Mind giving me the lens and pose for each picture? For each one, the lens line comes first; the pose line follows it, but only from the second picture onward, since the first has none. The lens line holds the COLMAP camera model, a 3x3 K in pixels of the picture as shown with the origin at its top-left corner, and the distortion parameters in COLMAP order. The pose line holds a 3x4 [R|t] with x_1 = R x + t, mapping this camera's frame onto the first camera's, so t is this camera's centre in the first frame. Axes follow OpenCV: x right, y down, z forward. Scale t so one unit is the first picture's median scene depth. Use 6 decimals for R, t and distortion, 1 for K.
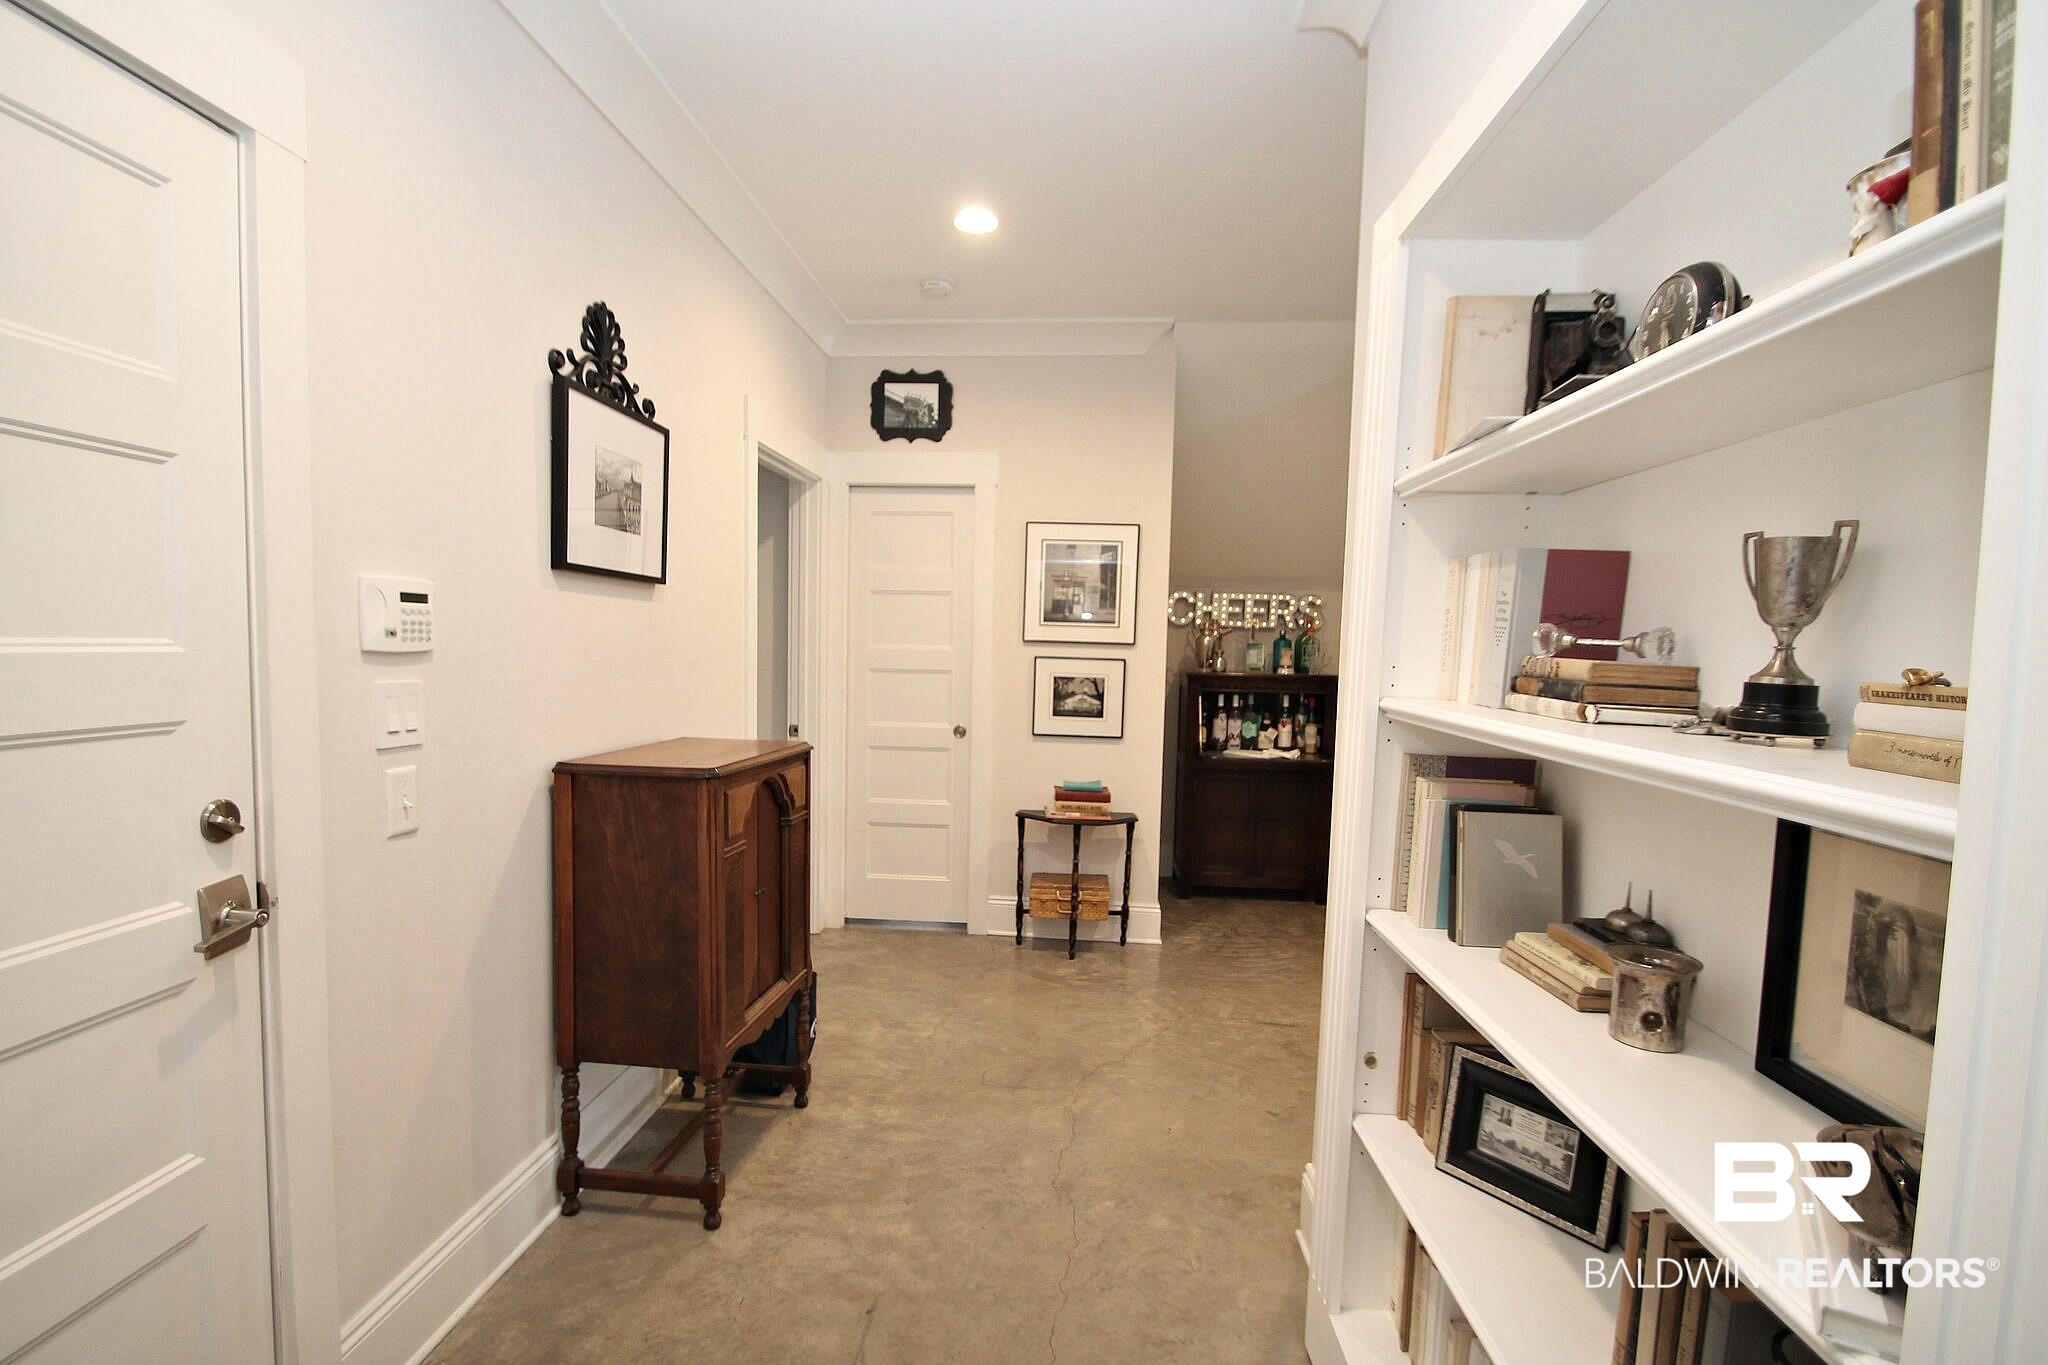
lens RADIAL K [[989.5, 0, 991.4], [0, 989.5, 702.9], [0, 0, 1]] dist [0.019146, -0.024392]
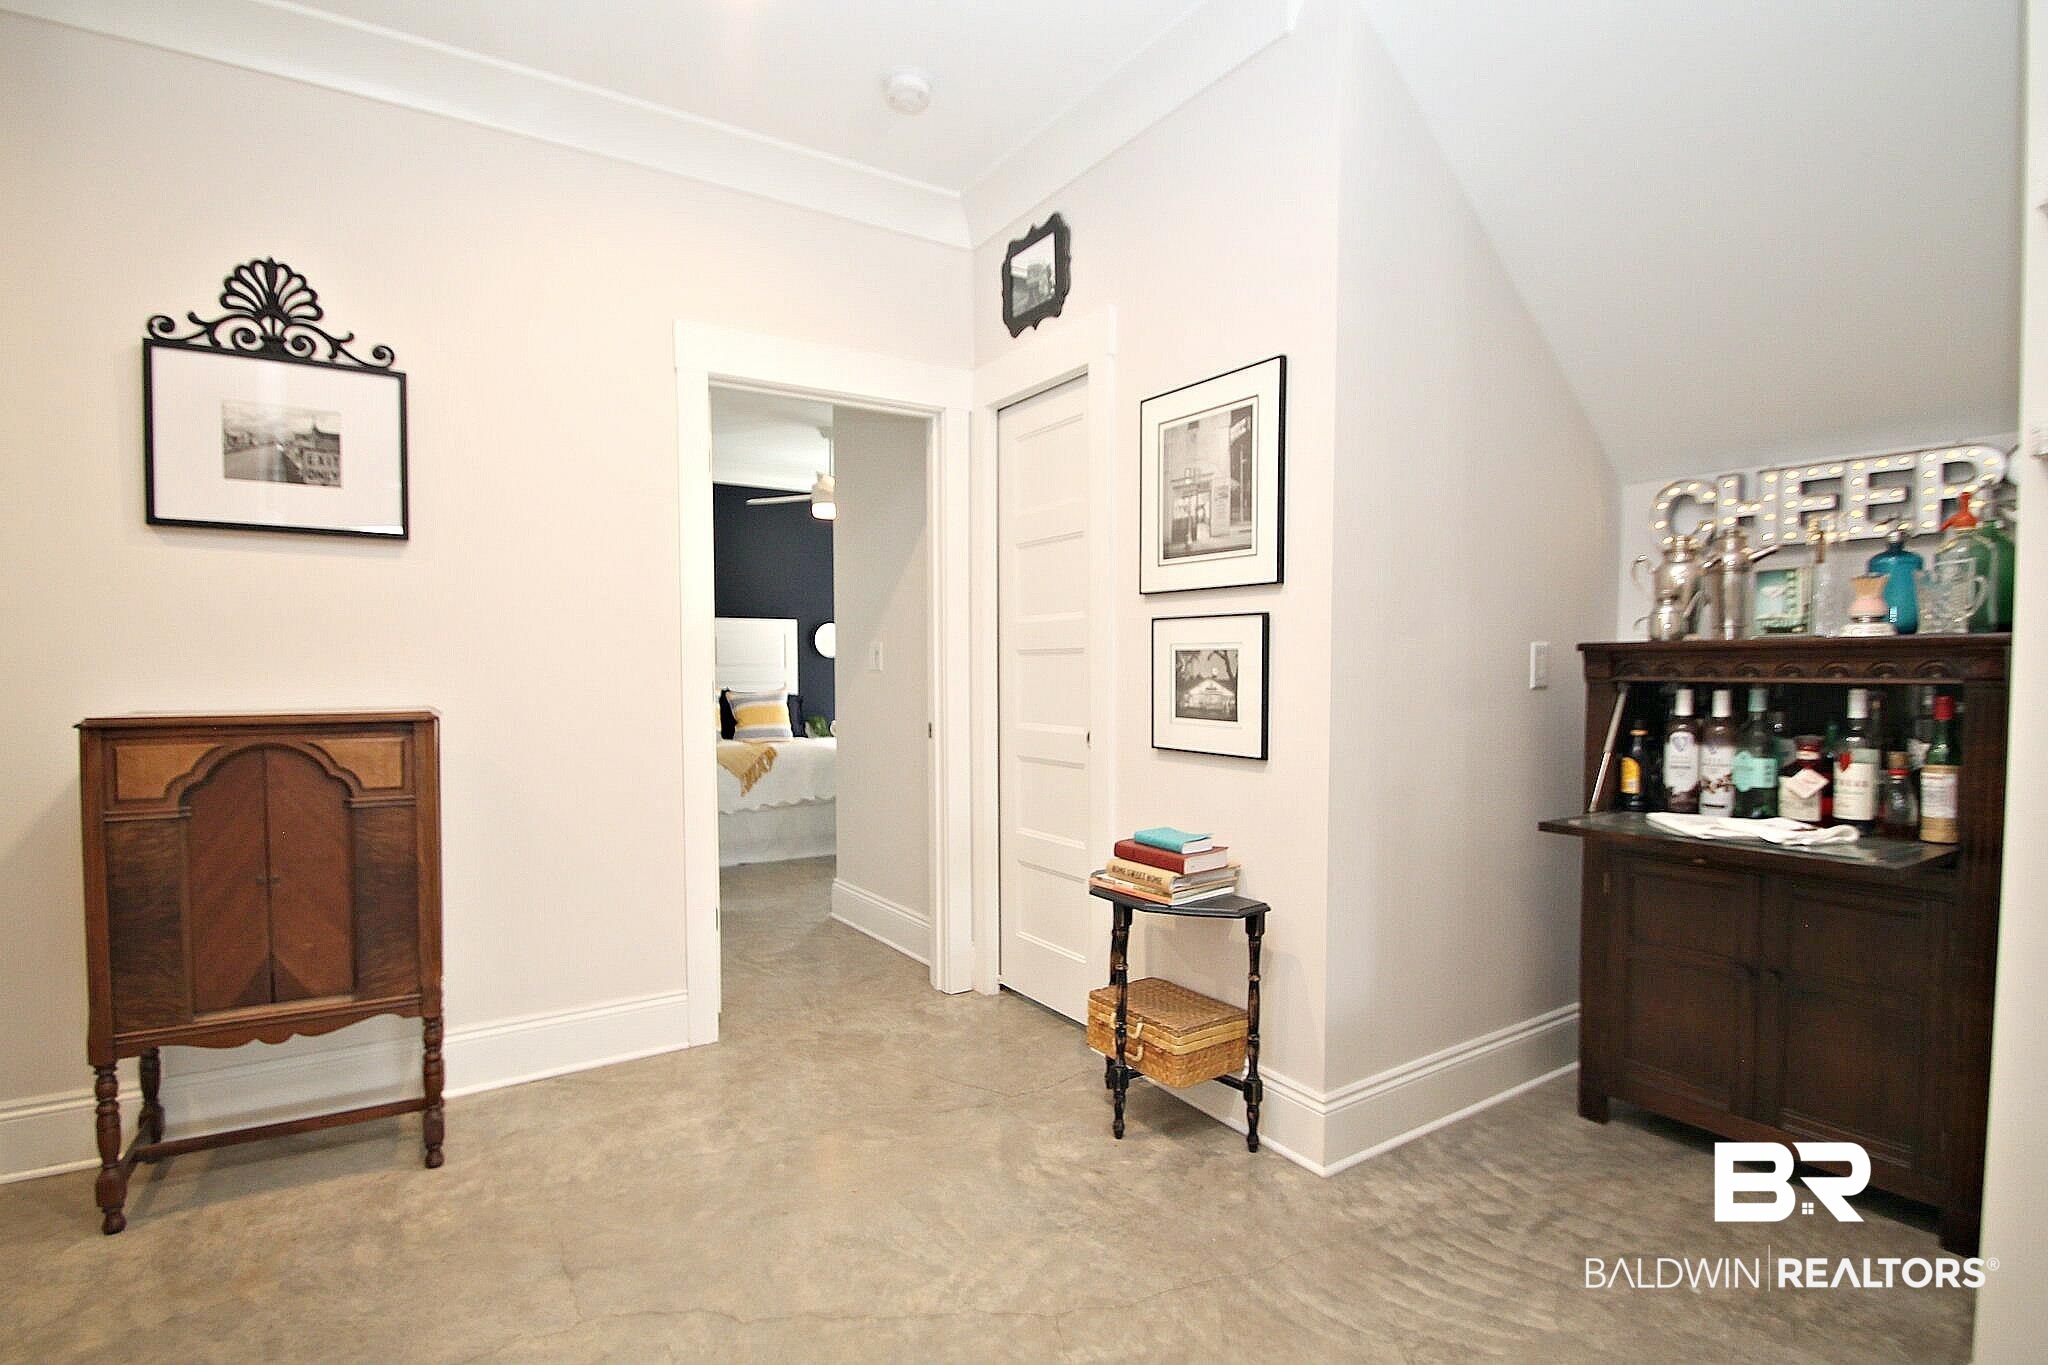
lens RADIAL K [[989.5, 0, 991.4], [0, 989.5, 702.9], [0, 0, 1]] dist [0.019146, -0.024392]
pose [[0.605268, 0.005465, -0.796003, 0.467896], [-0.034702, 0.999207, -0.019526, 0.020116], [0.795265, 0.039442, 0.604977, 0.556351]]
